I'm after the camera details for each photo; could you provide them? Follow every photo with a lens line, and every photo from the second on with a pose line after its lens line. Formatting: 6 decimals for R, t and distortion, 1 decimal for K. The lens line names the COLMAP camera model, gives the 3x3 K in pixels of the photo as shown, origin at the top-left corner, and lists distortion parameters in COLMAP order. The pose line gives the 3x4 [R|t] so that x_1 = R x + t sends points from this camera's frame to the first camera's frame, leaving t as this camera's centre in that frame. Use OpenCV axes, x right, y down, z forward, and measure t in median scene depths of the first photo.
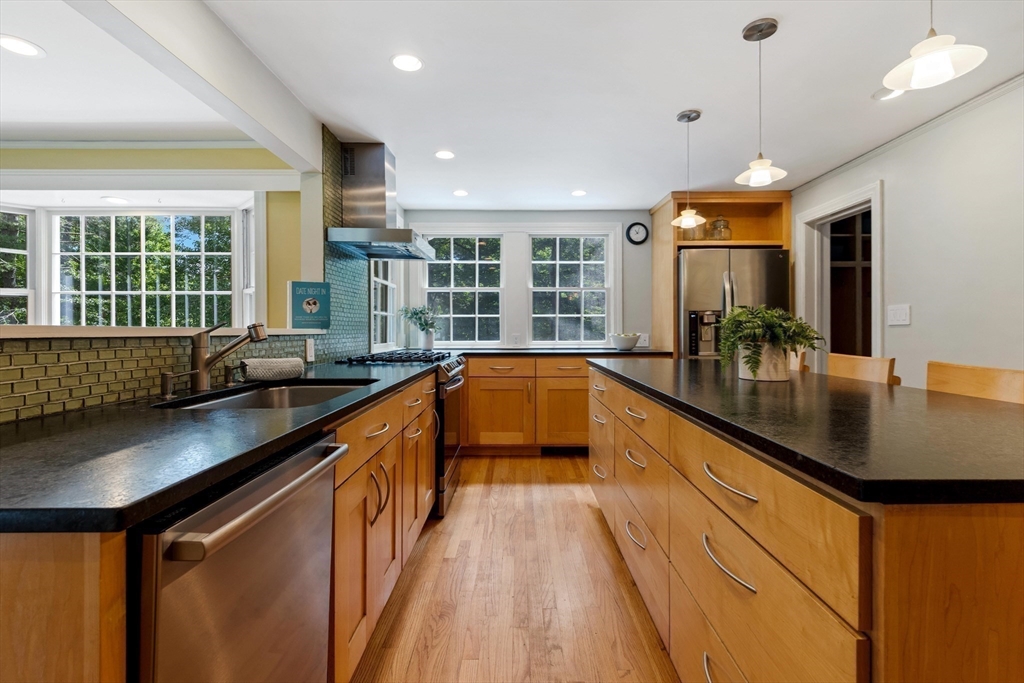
lens RADIAL K [[473.2, 0, 517.7], [0, 473.2, 330.3], [0, 0, 1]] dist [0.005690, -0.000339]
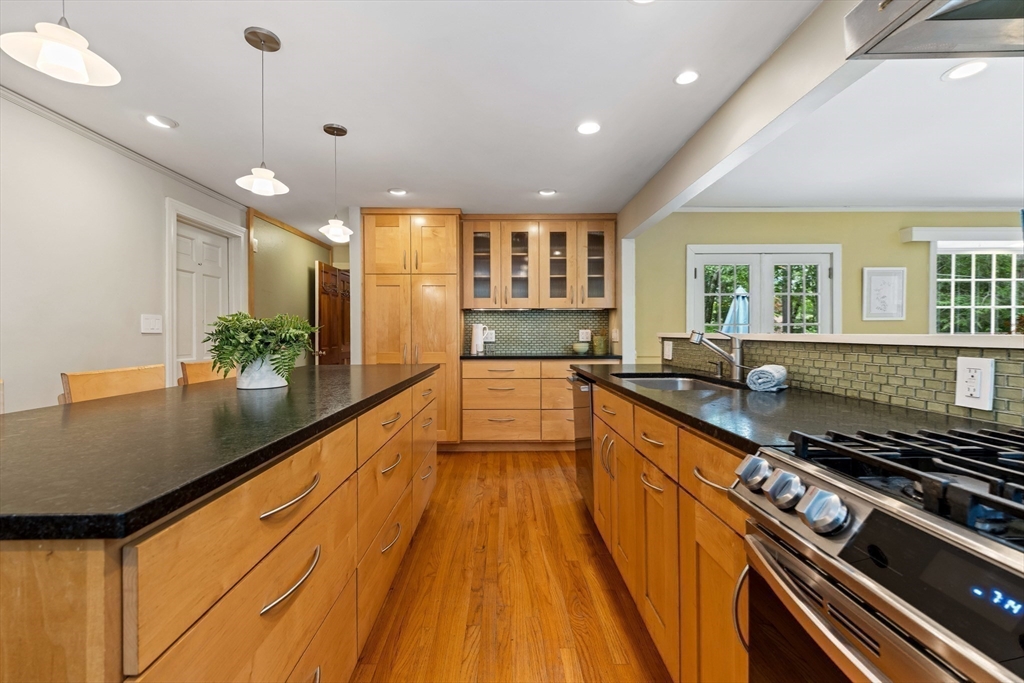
lens RADIAL K [[428.8, 0, 505.7], [0, 428.8, 338.0], [0, 0, 1]] dist [0.017851, -0.000051]
pose [[-0.999989, 0.003959, 0.002608, -0.001408], [0.003995, 0.999894, 0.013966, -0.005705], [-0.002552, 0.013976, -0.999899, 0.948082]]
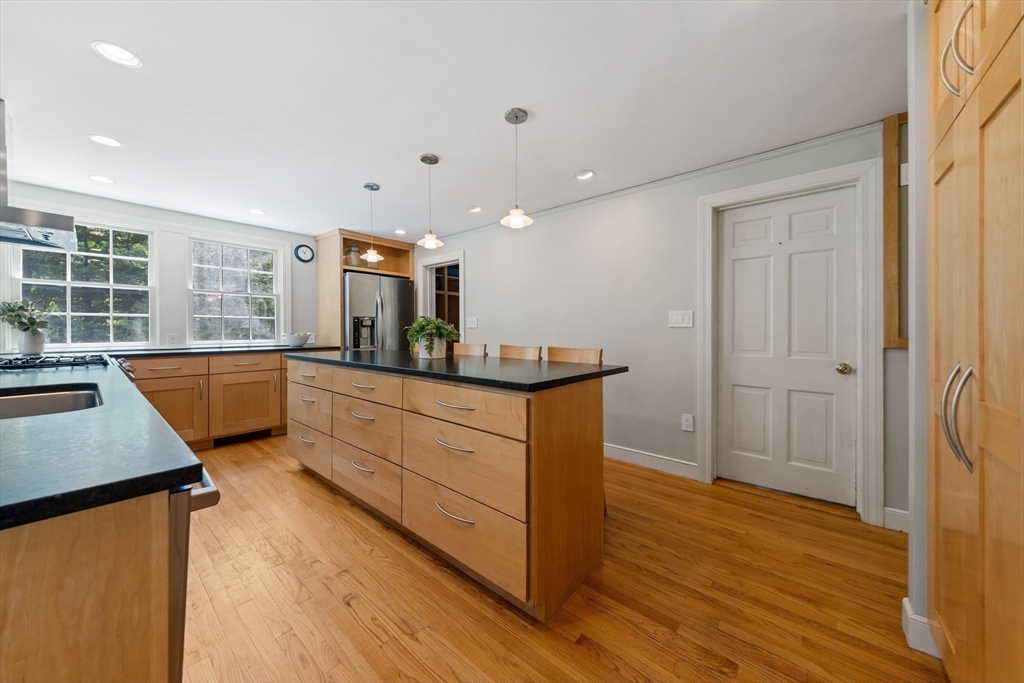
lens RADIAL K [[355.0, 0, 509.9], [0, 355.0, 330.8], [0, 0, 1]] dist [-0.001636, -0.000155]
pose [[0.654702, -0.000654, 0.755886, -0.136285], [0.000526, 1.000000, 0.000410, 0.000426], [-0.755887, 0.000129, 0.654703, -0.040244]]
